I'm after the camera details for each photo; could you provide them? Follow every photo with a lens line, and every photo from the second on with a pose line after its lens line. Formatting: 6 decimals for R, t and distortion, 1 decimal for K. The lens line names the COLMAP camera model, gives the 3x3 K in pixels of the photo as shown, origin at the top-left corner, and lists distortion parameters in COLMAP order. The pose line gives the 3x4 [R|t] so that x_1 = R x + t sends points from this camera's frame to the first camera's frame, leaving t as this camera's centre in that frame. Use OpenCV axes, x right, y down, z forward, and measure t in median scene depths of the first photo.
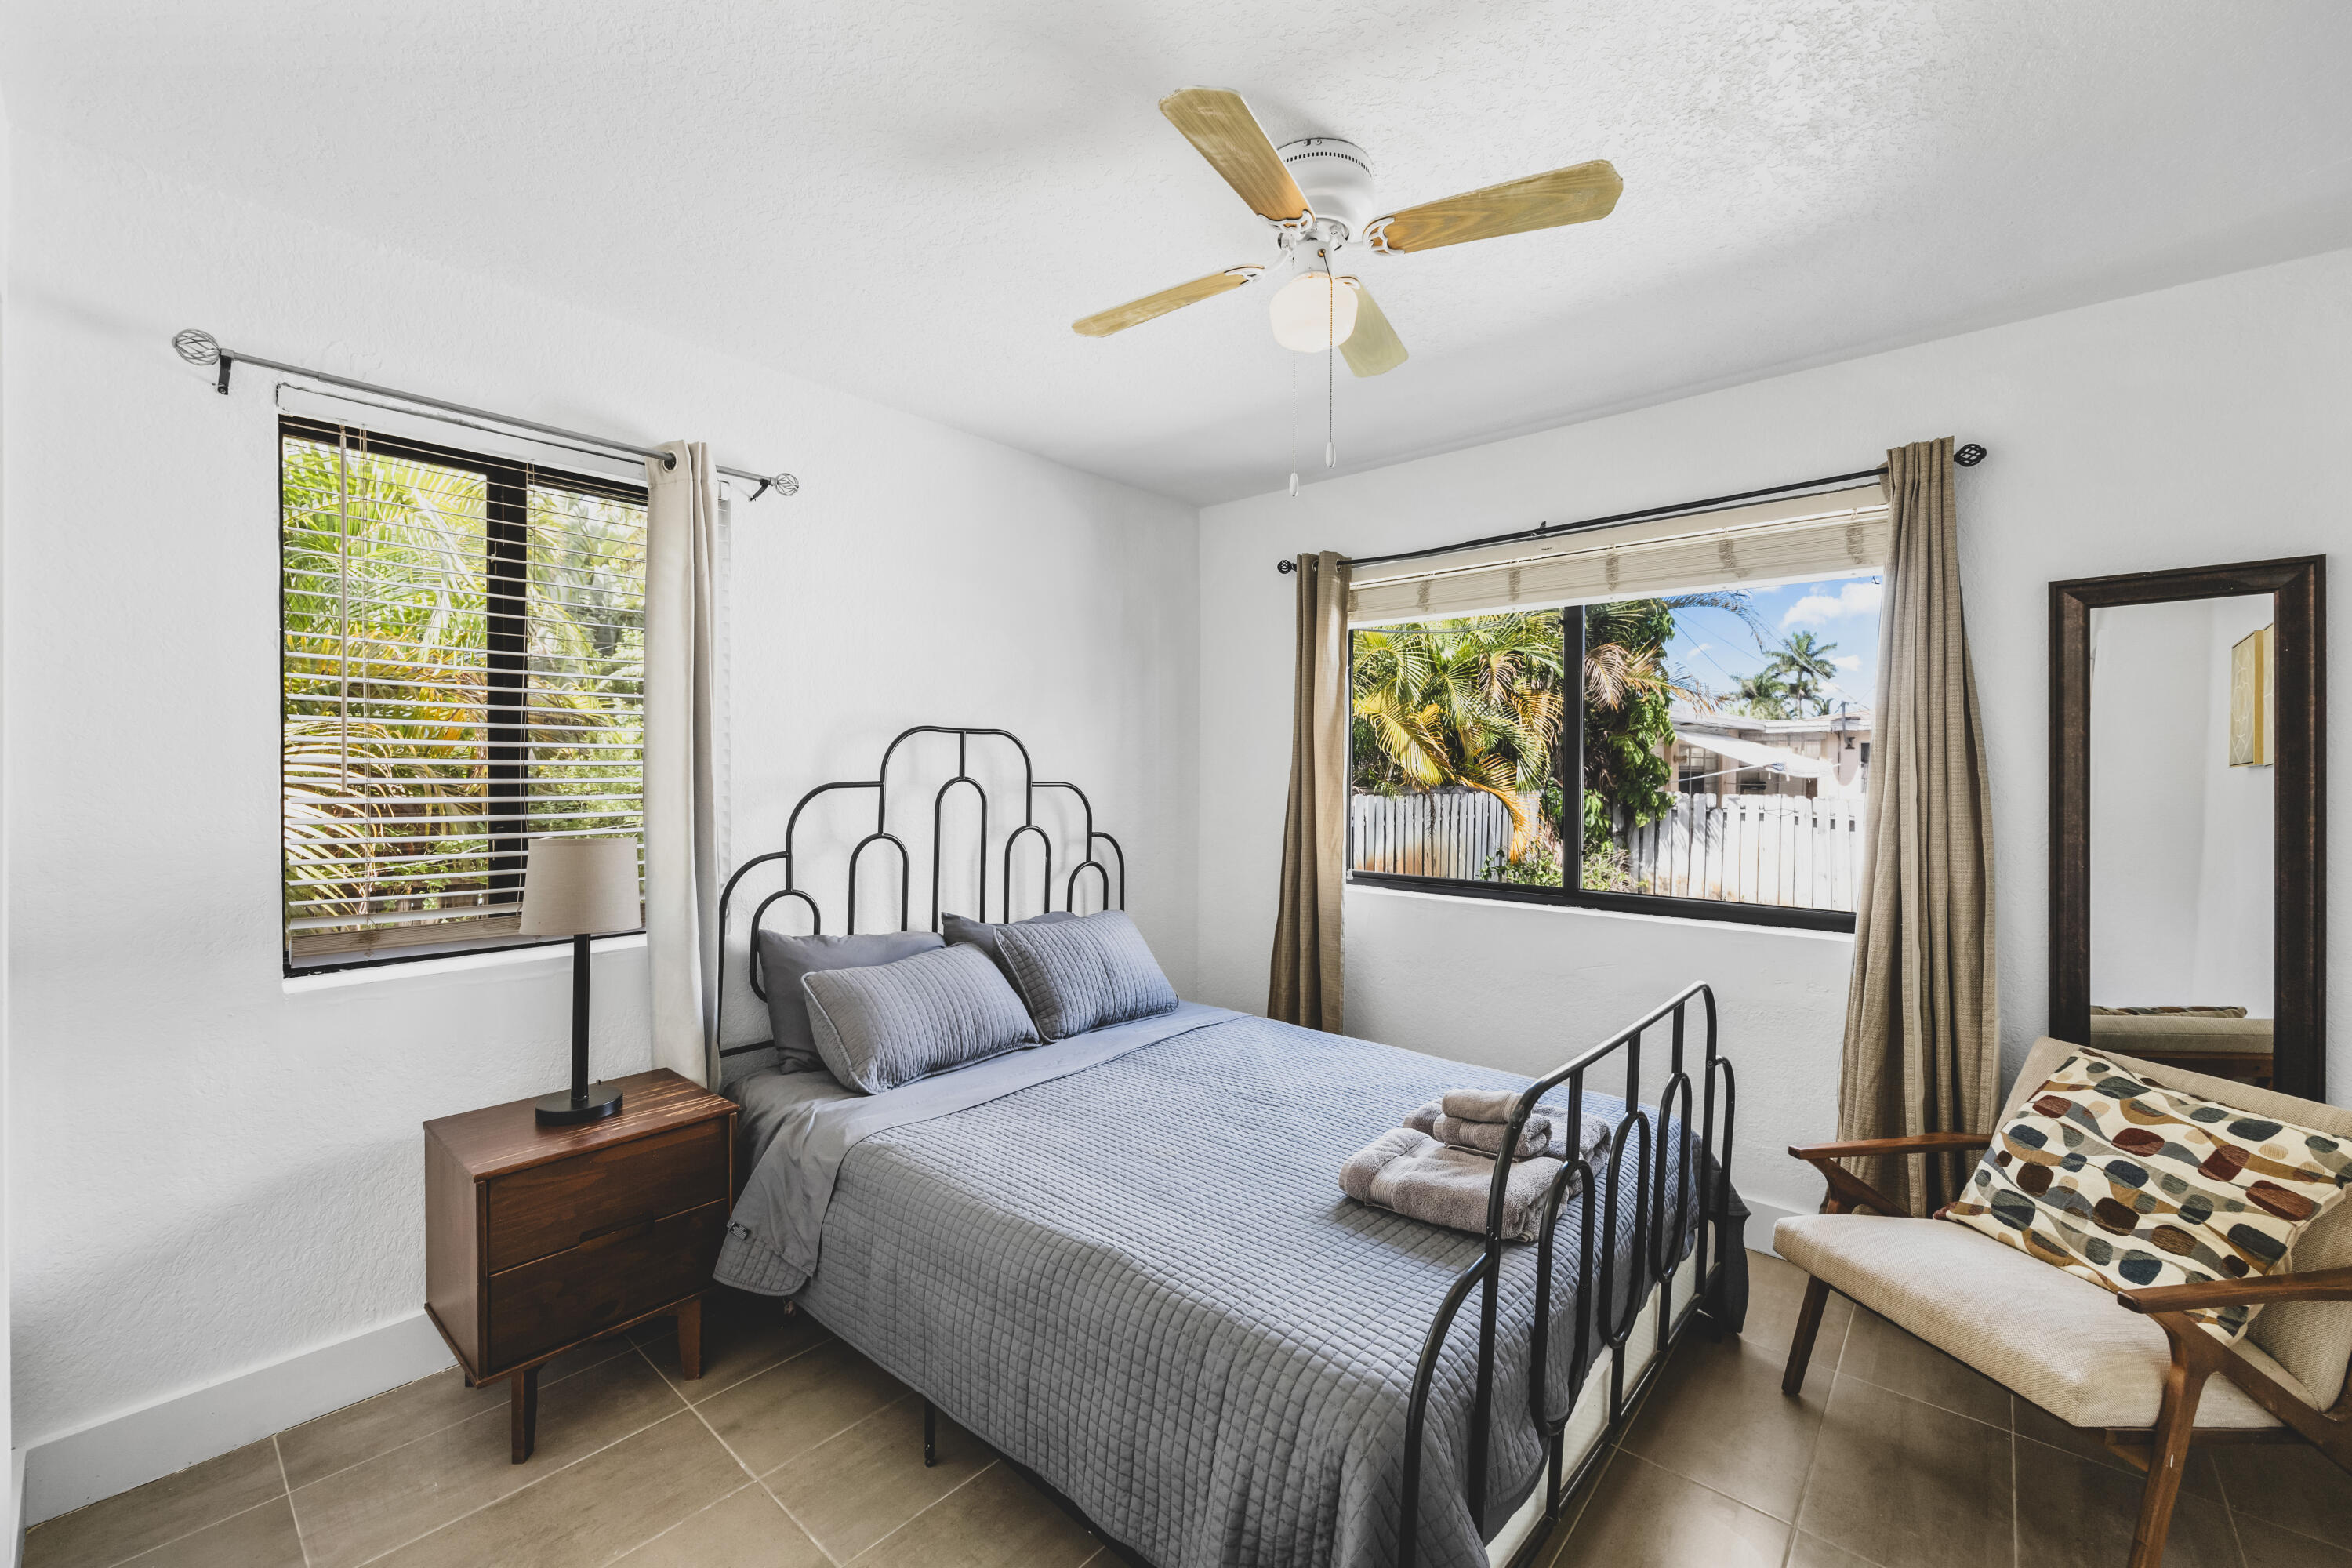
lens RADIAL K [[955.7, 0, 1173.6], [0, 955.7, 780.4], [0, 0, 1]] dist [-0.000562, -0.000306]
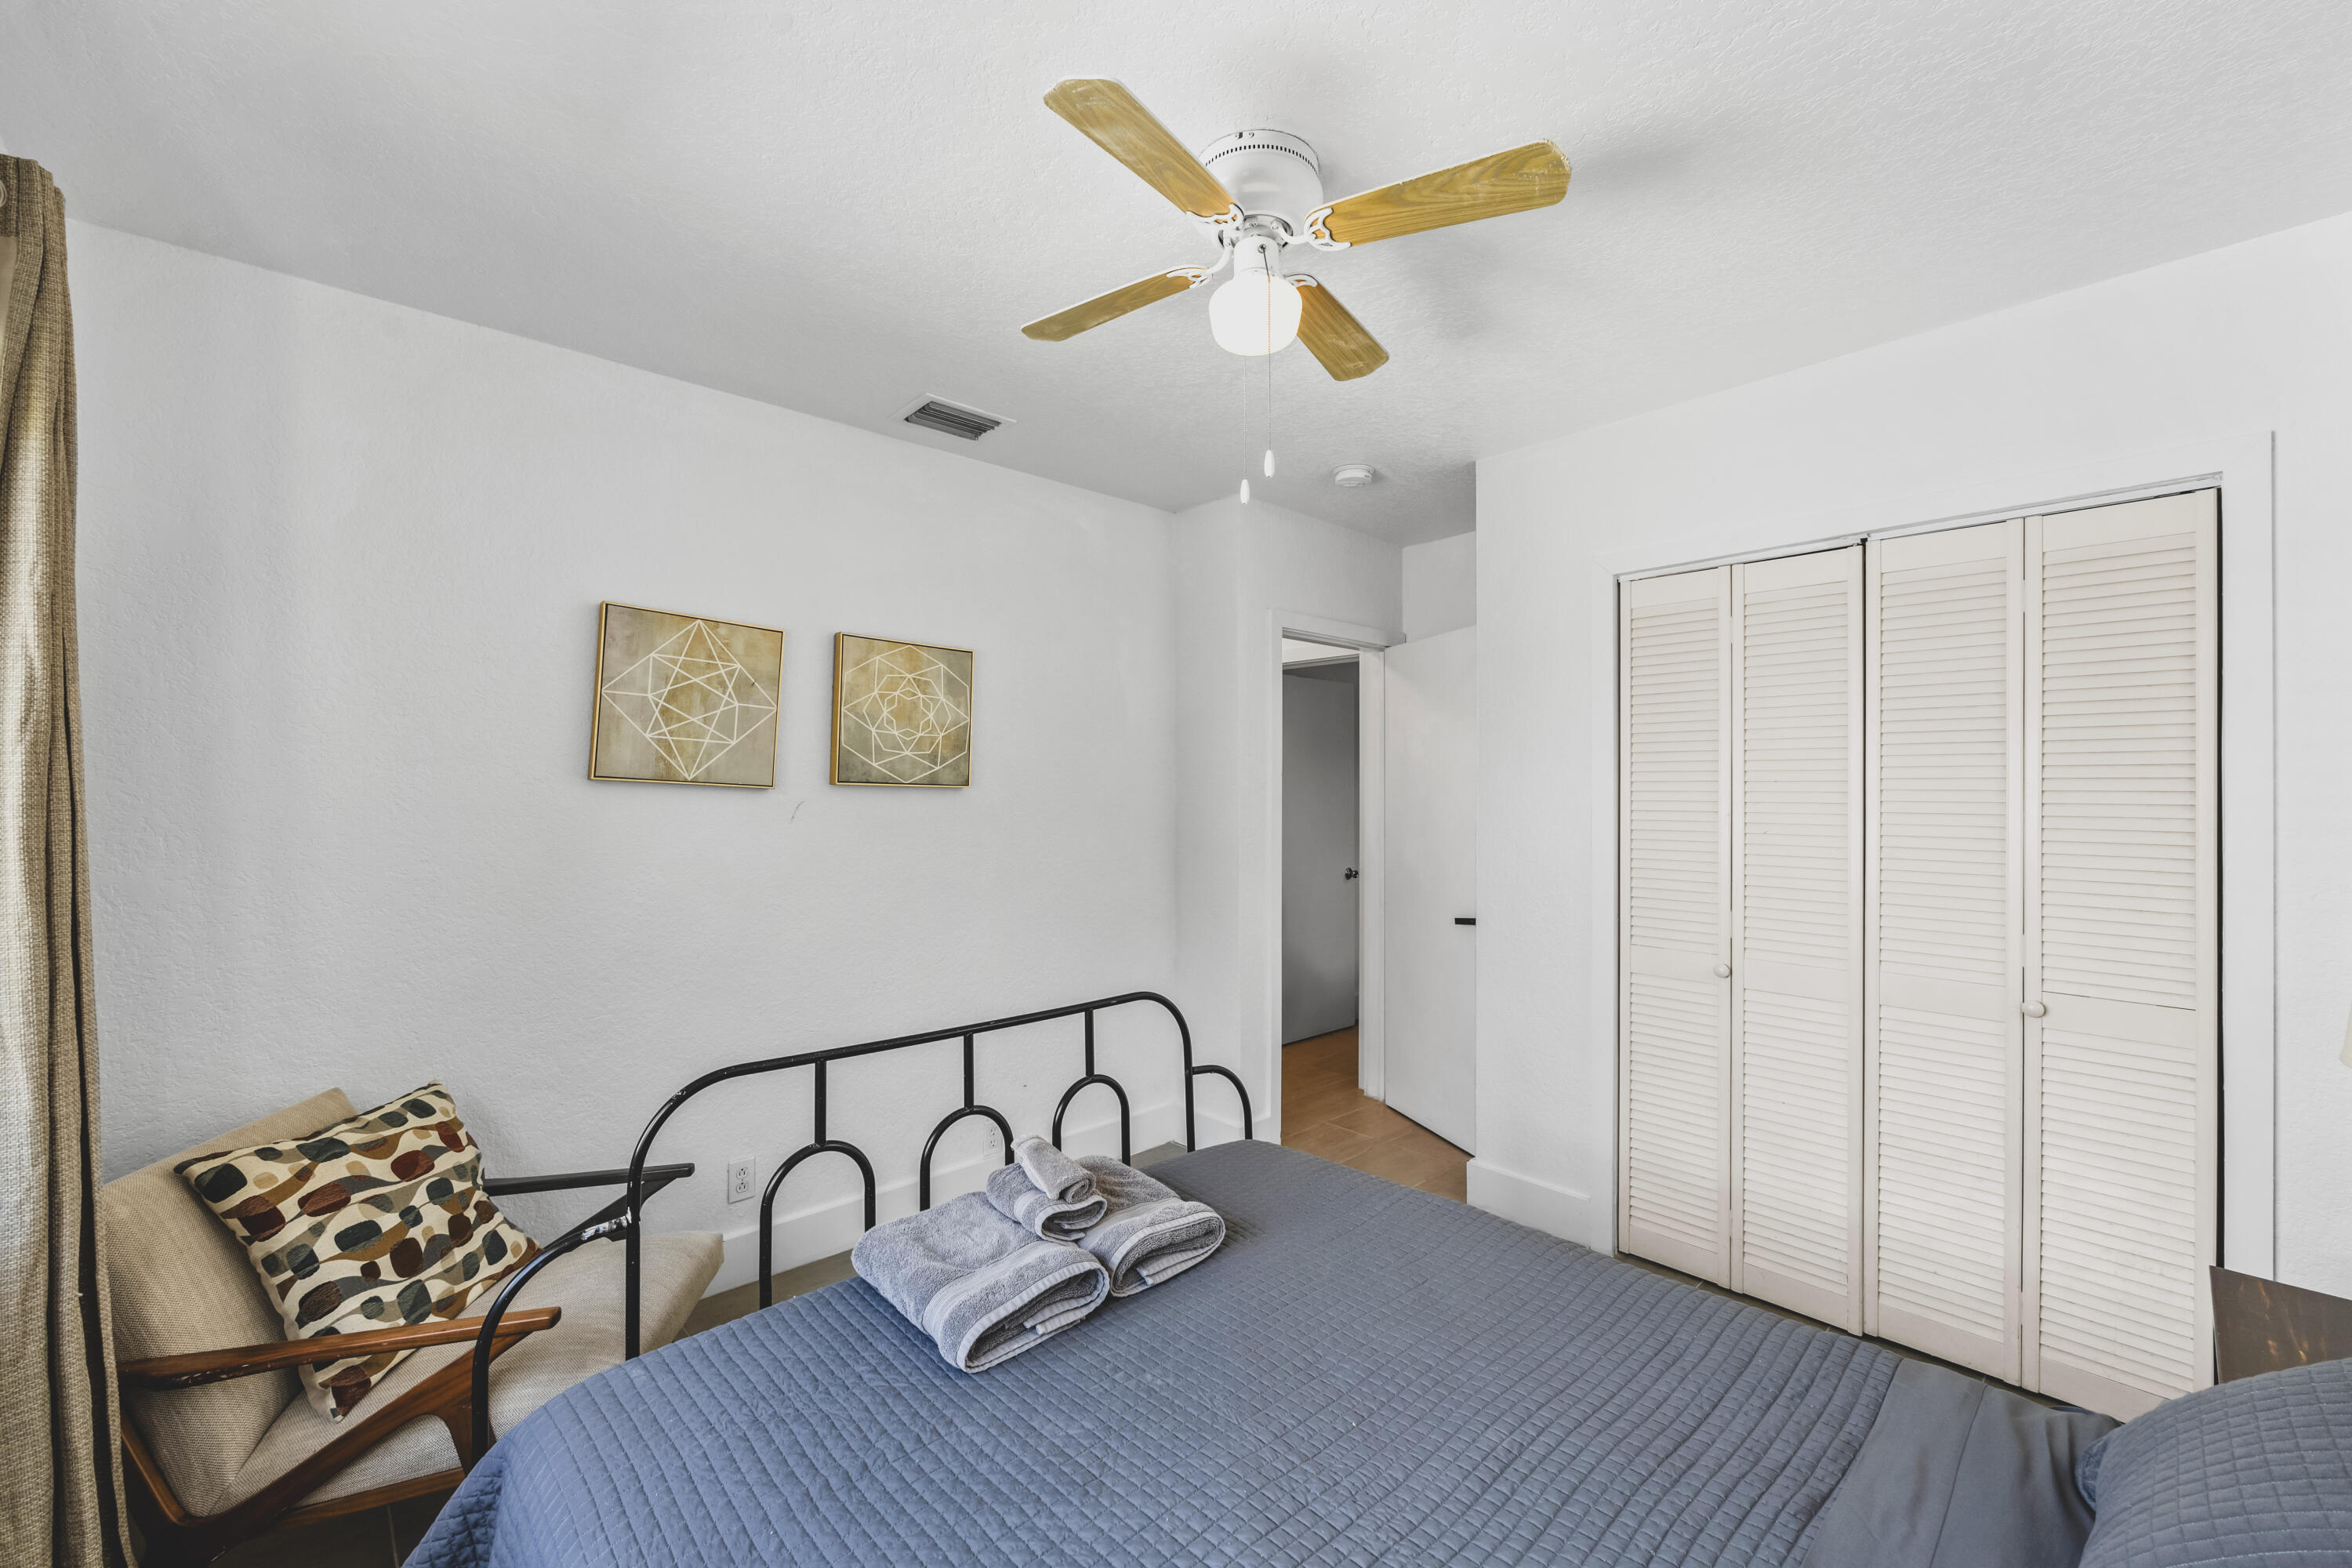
lens RADIAL K [[955.7, 0, 1178.1], [0, 955.7, 781.6], [0, 0, 1]] dist [-0.000562, -0.000306]
pose [[-0.995226, 0.006852, 0.097353, 0.118372], [0.007513, 0.999951, 0.006426, -0.019653], [-0.097305, 0.007127, -0.995229, 1.882509]]
